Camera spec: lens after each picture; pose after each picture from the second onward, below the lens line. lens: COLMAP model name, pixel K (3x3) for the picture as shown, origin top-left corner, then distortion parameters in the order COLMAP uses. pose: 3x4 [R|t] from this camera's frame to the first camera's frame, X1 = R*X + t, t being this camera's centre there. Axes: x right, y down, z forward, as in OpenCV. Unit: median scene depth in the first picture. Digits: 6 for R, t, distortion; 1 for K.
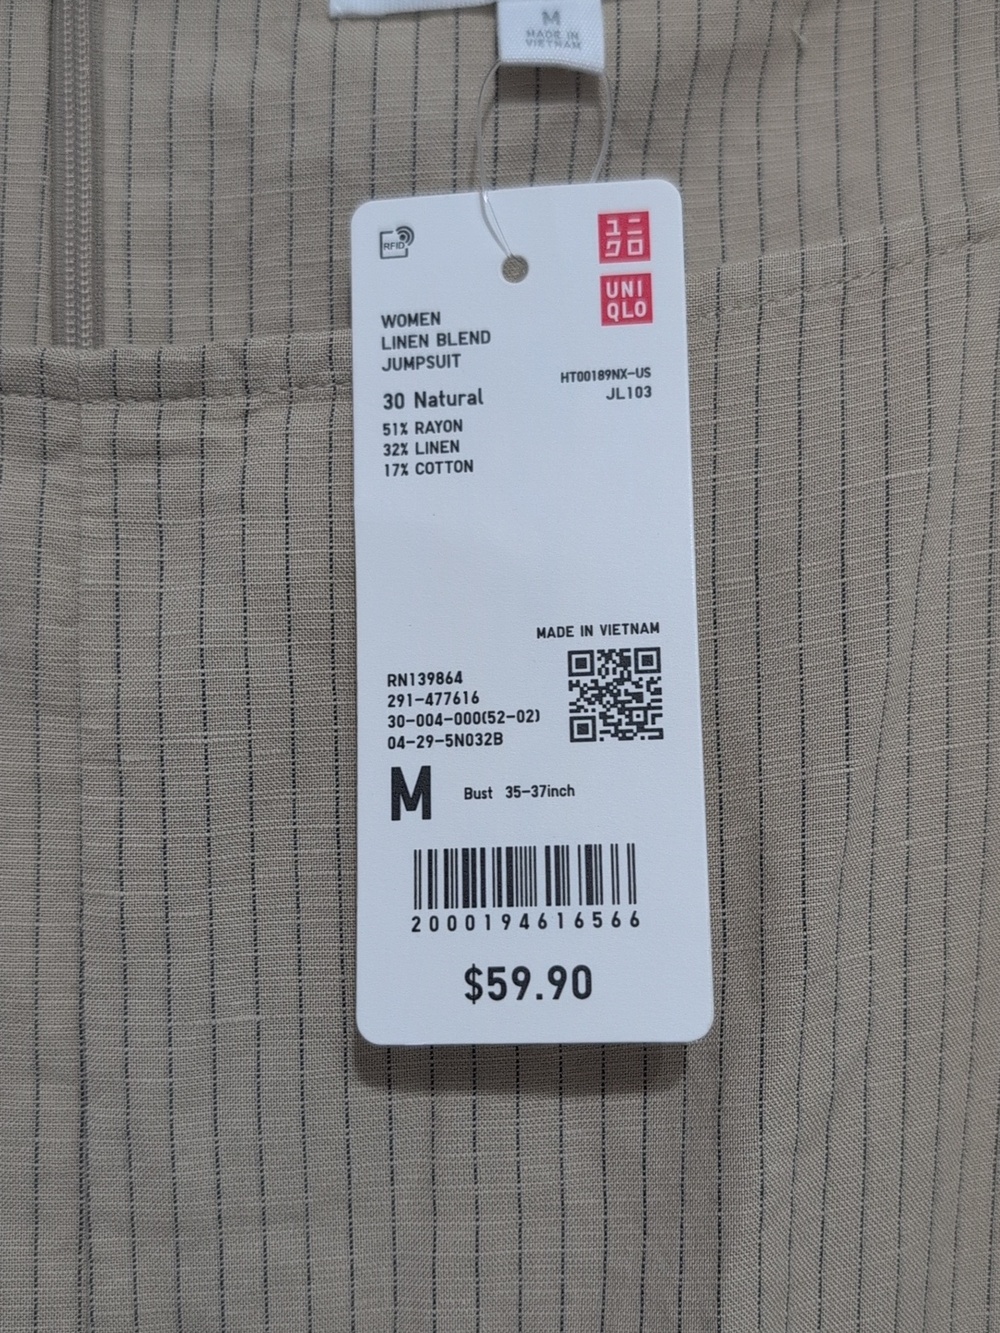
lens RADIAL K [[1968.8, 0, 497.3], [0, 1968.8, 663.9], [0, 0, 1]] dist [-0.041103, 0.000000]
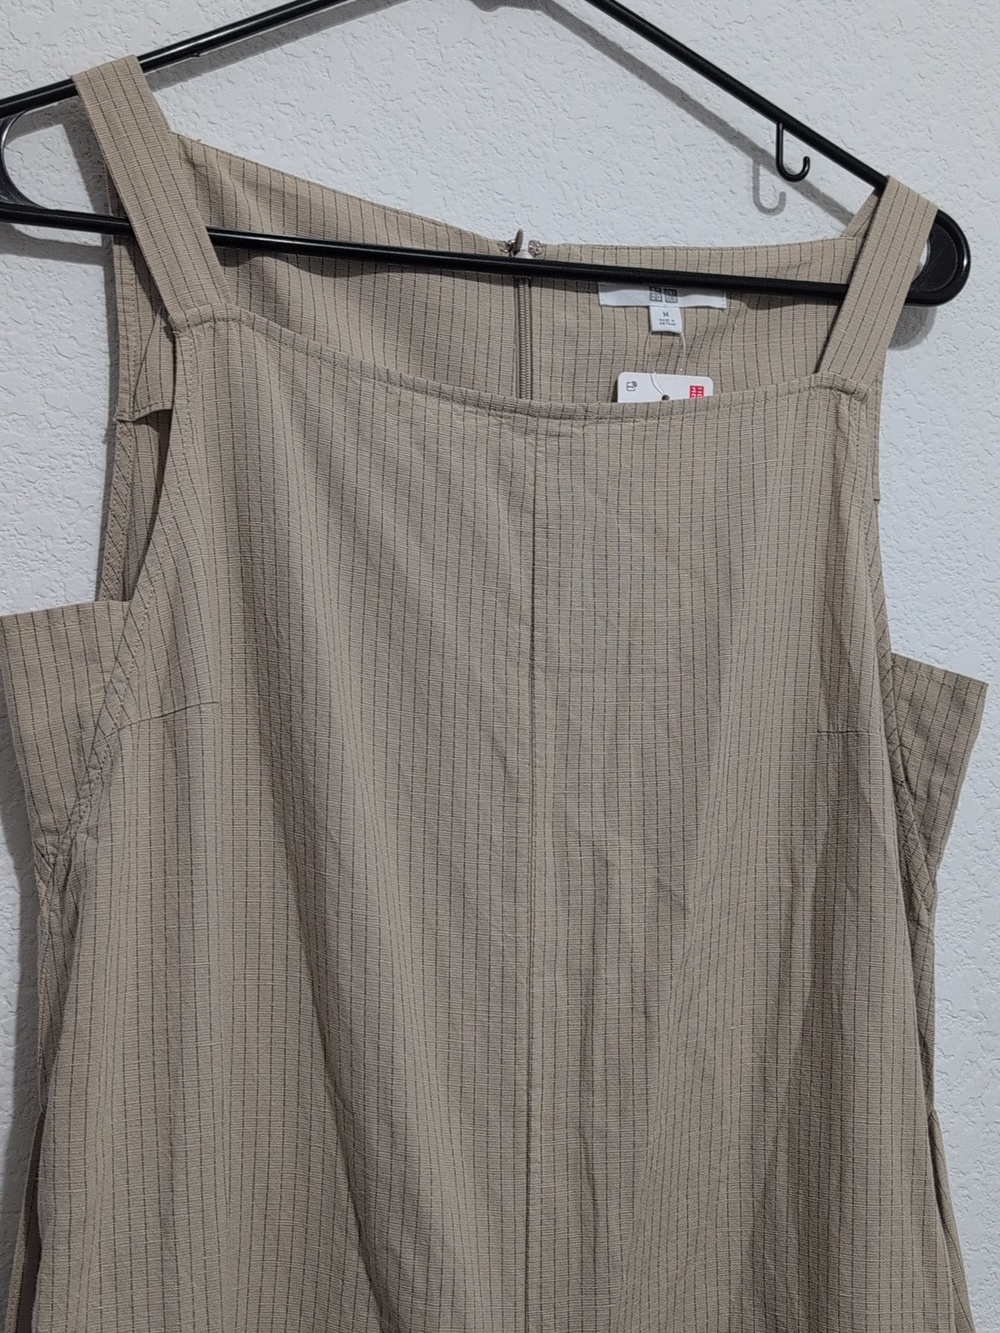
lens RADIAL K [[1968.8, 0, 500.1], [0, 1968.8, 668.4], [0, 0, 1]] dist [-0.041103, 0.000000]
pose [[0.957336, 0.052491, 0.284171, -1.166386], [-0.039592, 0.997916, -0.050952, 0.445545], [-0.286253, 0.037528, 0.957419, -2.070396]]
